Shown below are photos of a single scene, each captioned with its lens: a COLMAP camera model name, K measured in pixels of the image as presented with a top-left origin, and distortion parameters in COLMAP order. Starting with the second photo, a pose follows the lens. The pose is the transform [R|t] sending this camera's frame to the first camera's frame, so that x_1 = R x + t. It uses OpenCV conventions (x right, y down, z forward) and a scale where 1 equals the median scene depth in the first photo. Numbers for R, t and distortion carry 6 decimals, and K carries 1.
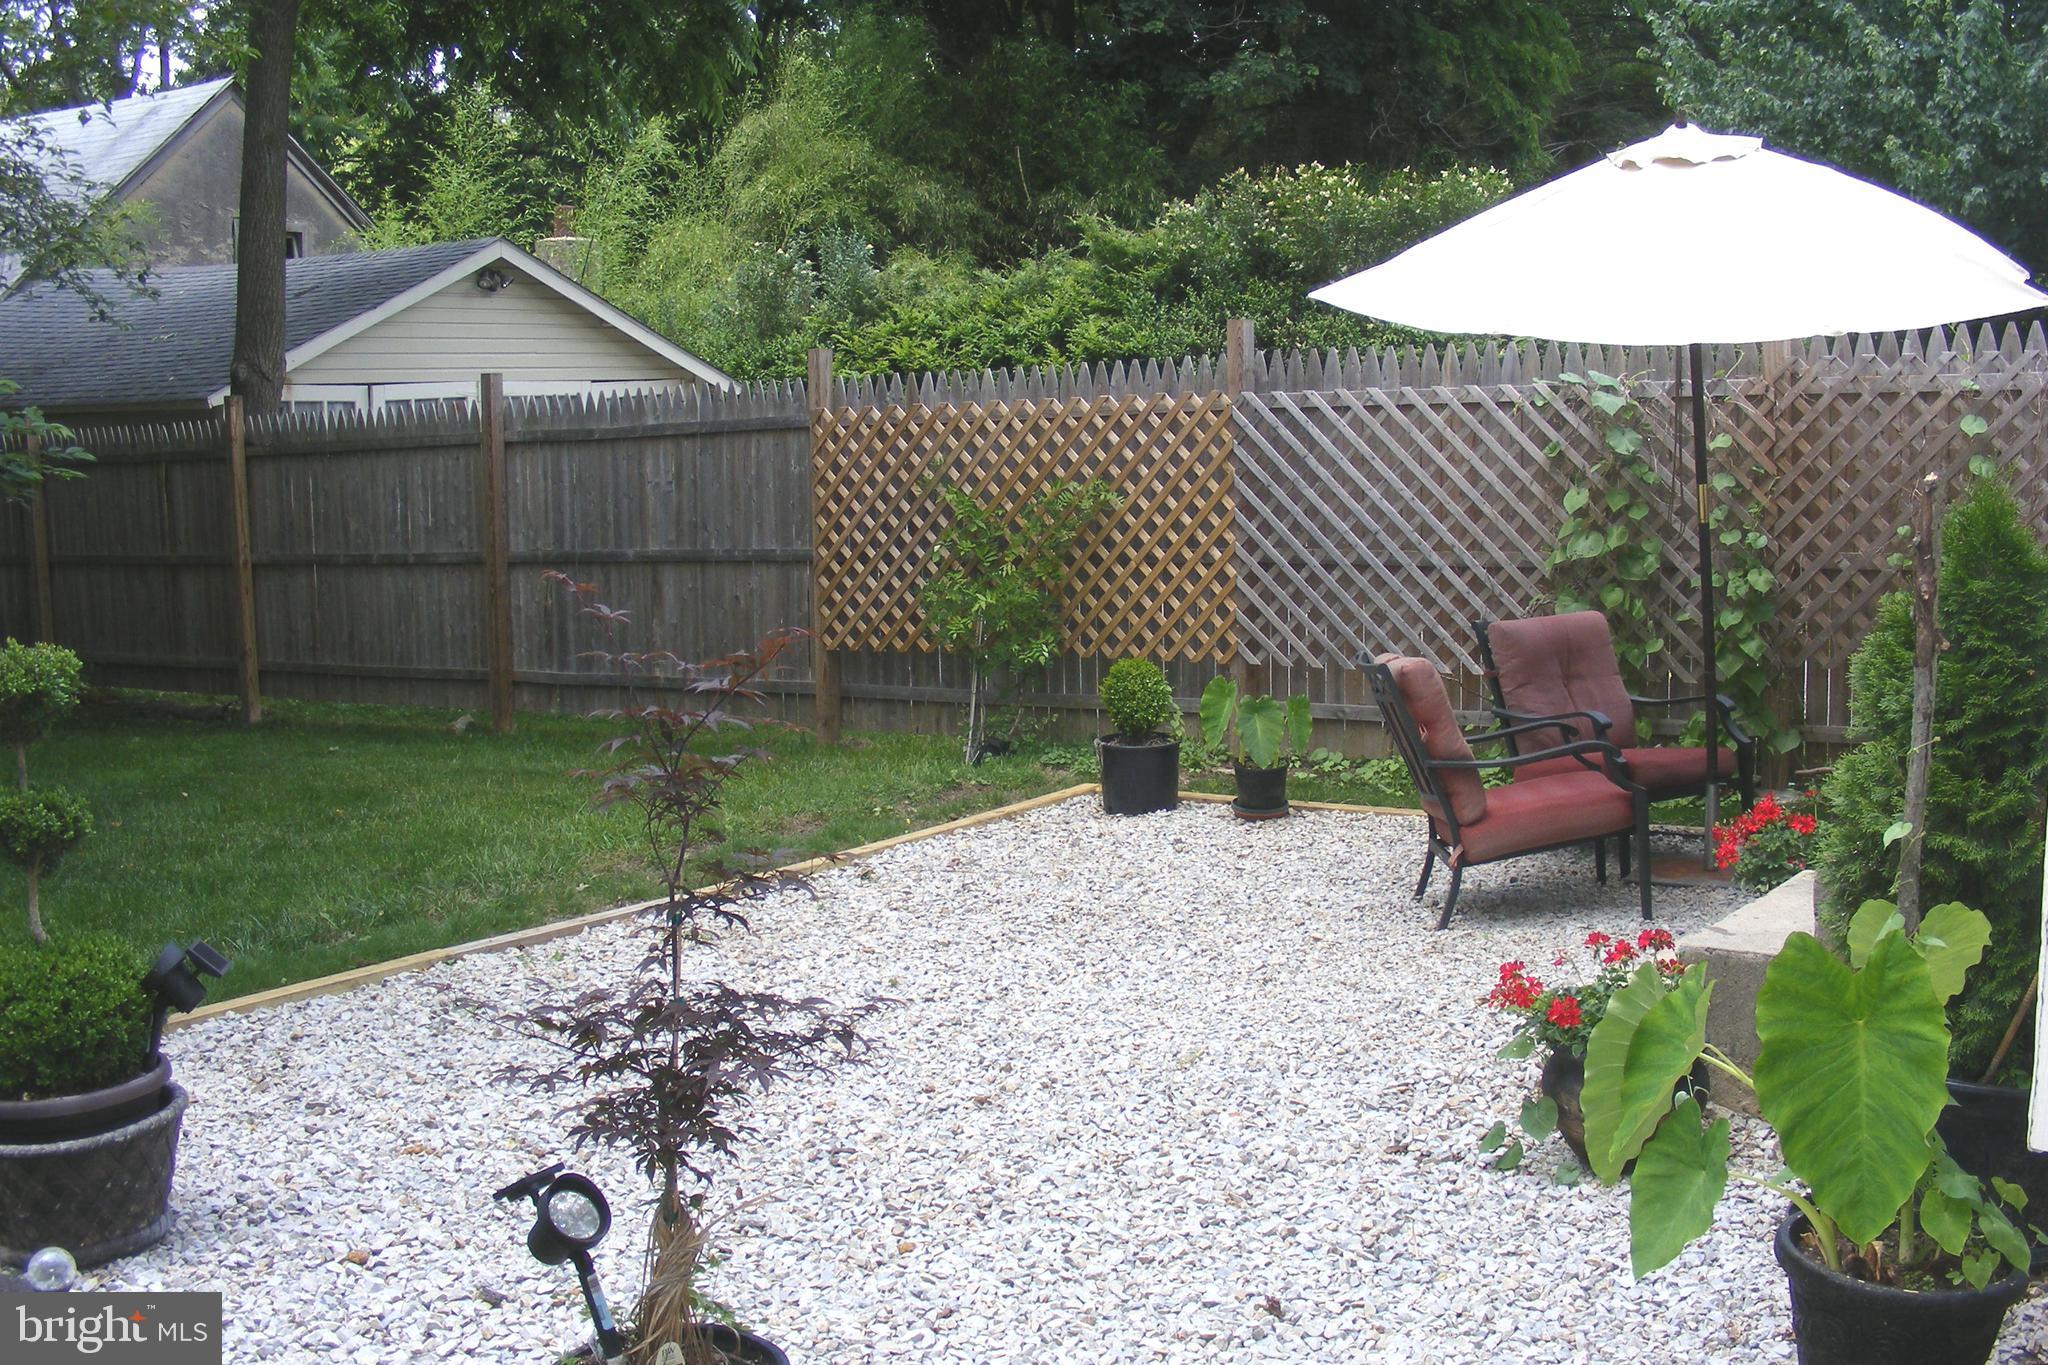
lens RADIAL K [[2332.4, 0, 1067.1], [0, 2332.4, 670.4], [0, 0, 1]] dist [-0.241380, 0.236538]
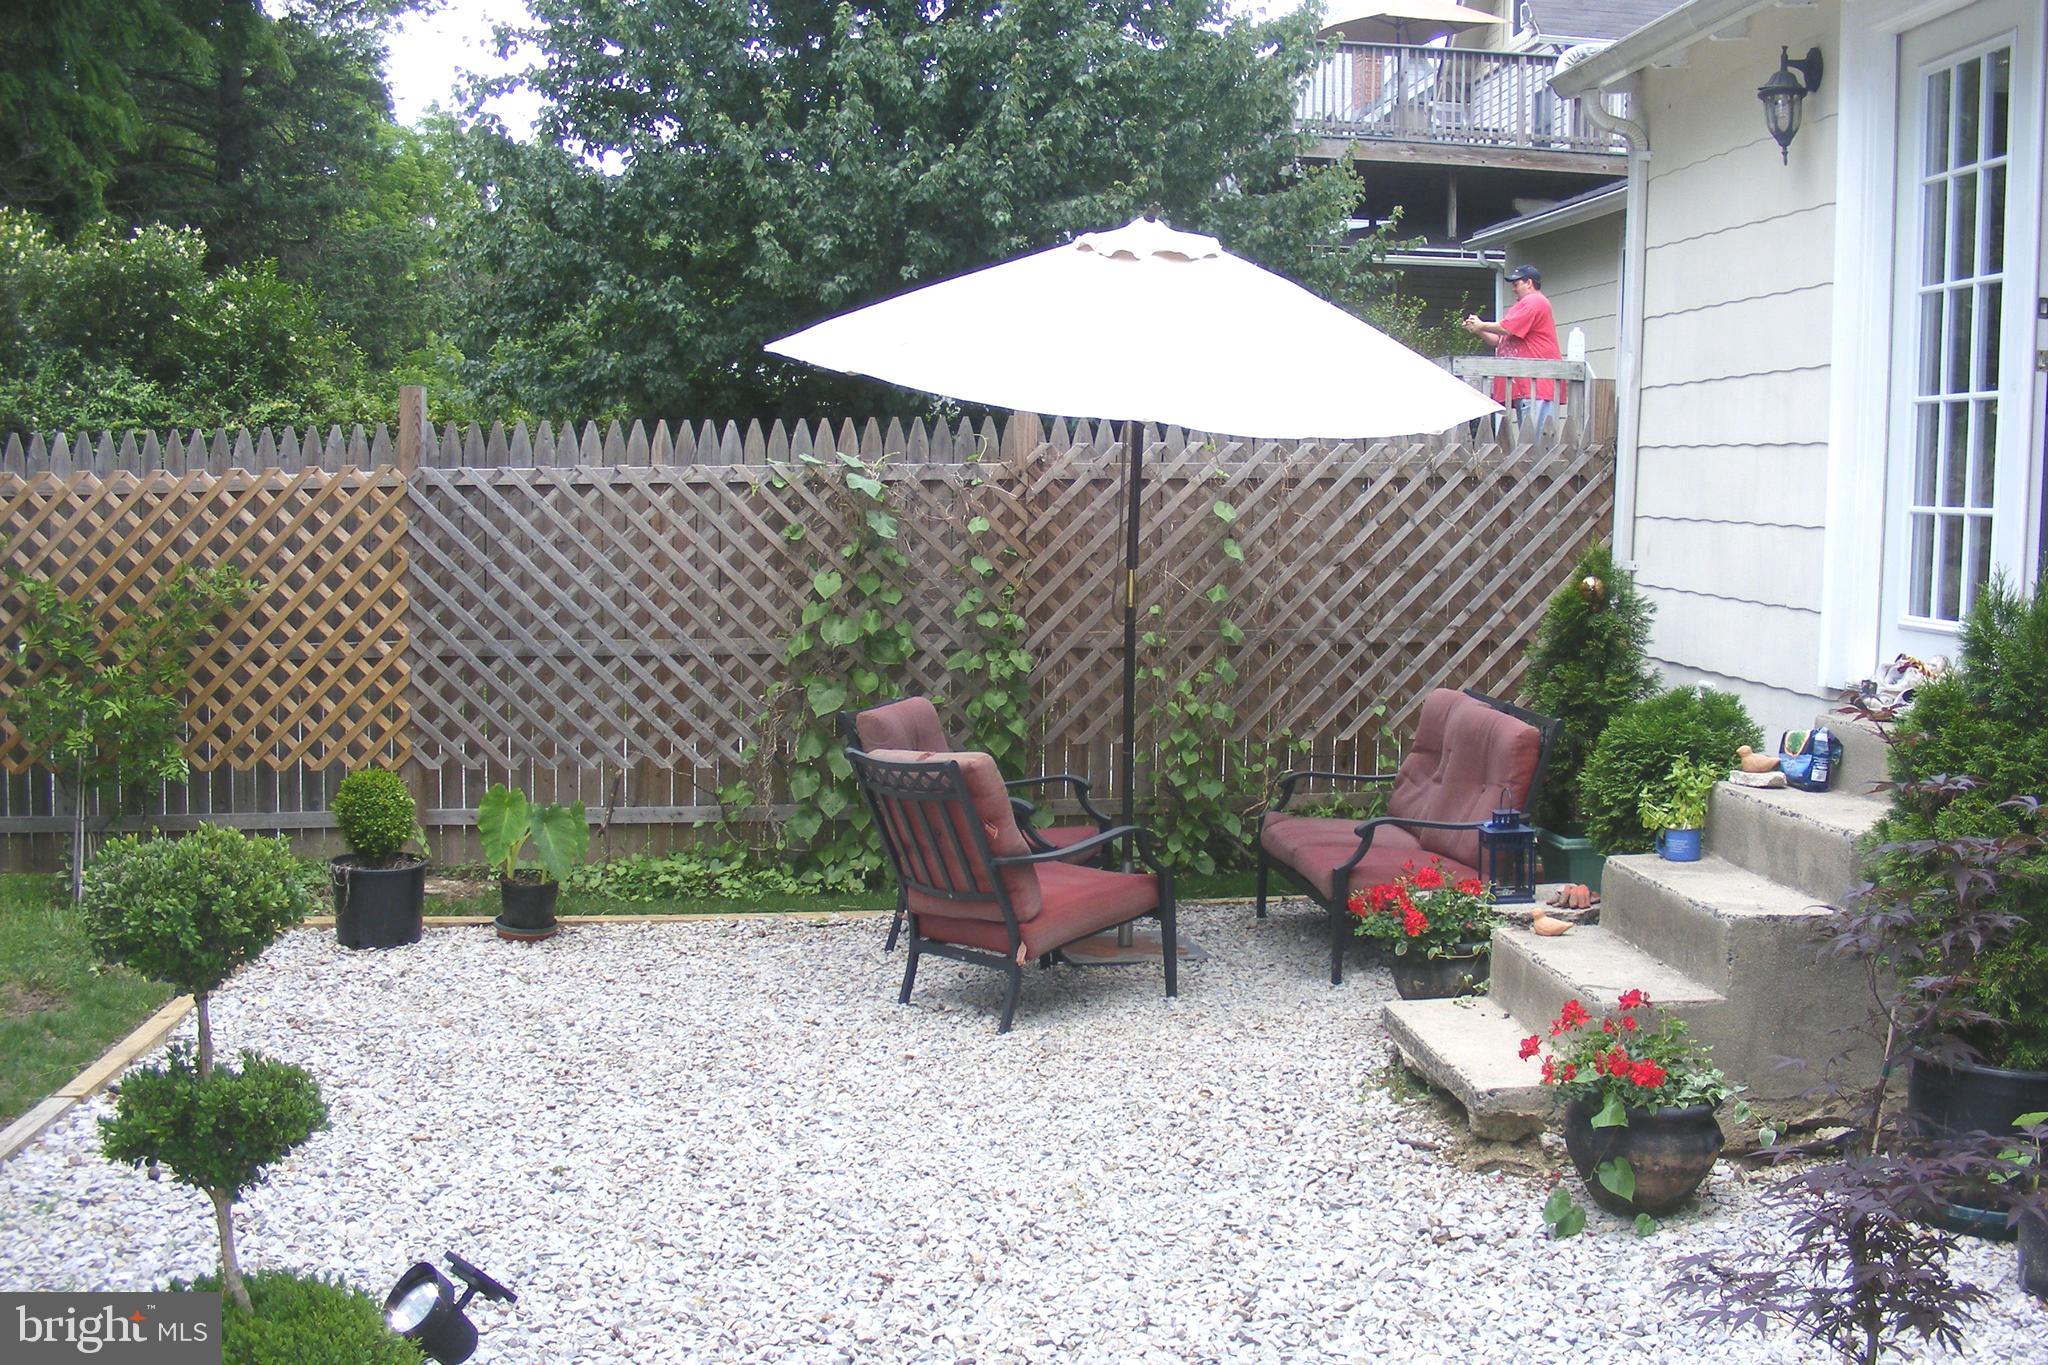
lens RADIAL K [[2332.4, 0, 1067.1], [0, 2332.4, 670.4], [0, 0, 1]] dist [-0.241380, 0.236538]
pose [[0.771120, -0.027176, 0.636109, -0.130171], [0.047558, 0.998756, -0.014983, -0.007108], [-0.634911, 0.041806, 0.771453, 0.069755]]
